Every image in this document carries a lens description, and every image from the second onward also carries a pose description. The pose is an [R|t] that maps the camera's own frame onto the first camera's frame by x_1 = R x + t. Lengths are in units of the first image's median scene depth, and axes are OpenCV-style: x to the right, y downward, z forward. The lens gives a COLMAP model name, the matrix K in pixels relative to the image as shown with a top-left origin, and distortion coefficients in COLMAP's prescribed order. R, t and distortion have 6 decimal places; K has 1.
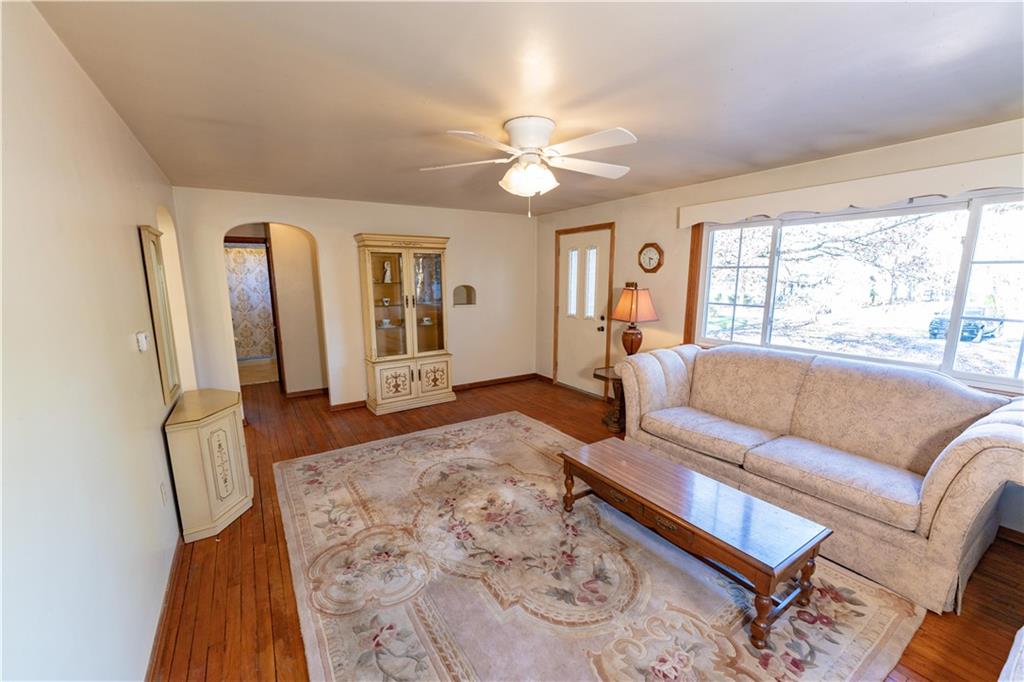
lens RADIAL K [[413.4, 0, 508.5], [0, 413.4, 349.4], [0, 0, 1]] dist [0.000308, -0.000006]
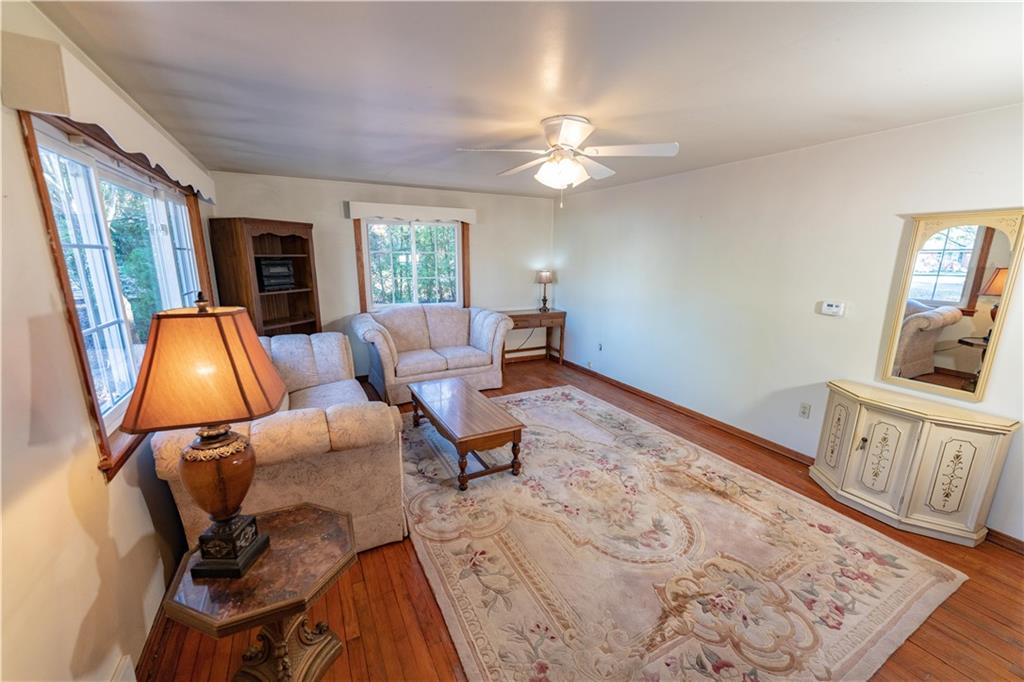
lens RADIAL K [[407.3, 0, 511.8], [0, 407.3, 347.2], [0, 0, 1]] dist [0.001464, -0.000078]
pose [[-0.996084, -0.023233, 0.085304, 0.046070], [0.012180, 0.919592, 0.392685, -0.229655], [-0.087568, 0.392187, -0.915708, 1.220868]]
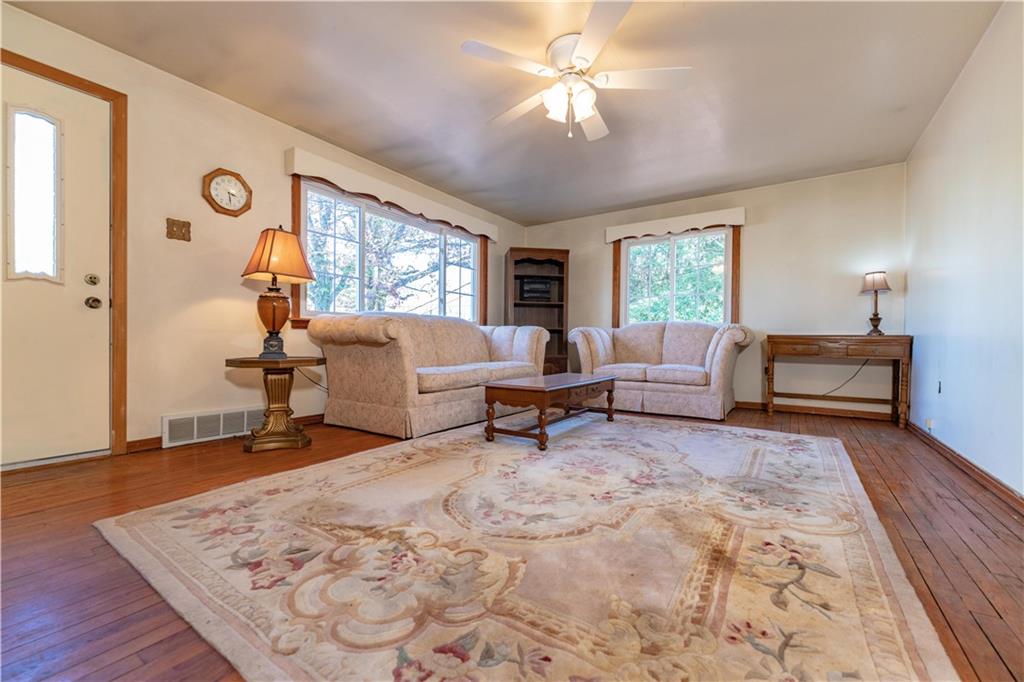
lens RADIAL K [[417.0, 0, 509.1], [0, 417.0, 346.7], [0, 0, 1]] dist [-0.006823, -0.000255]
pose [[-0.390758, -0.009730, 0.920442, -0.467290], [0.158935, 0.984213, 0.077877, 0.044023], [-0.906668, 0.176722, -0.383043, 0.915564]]
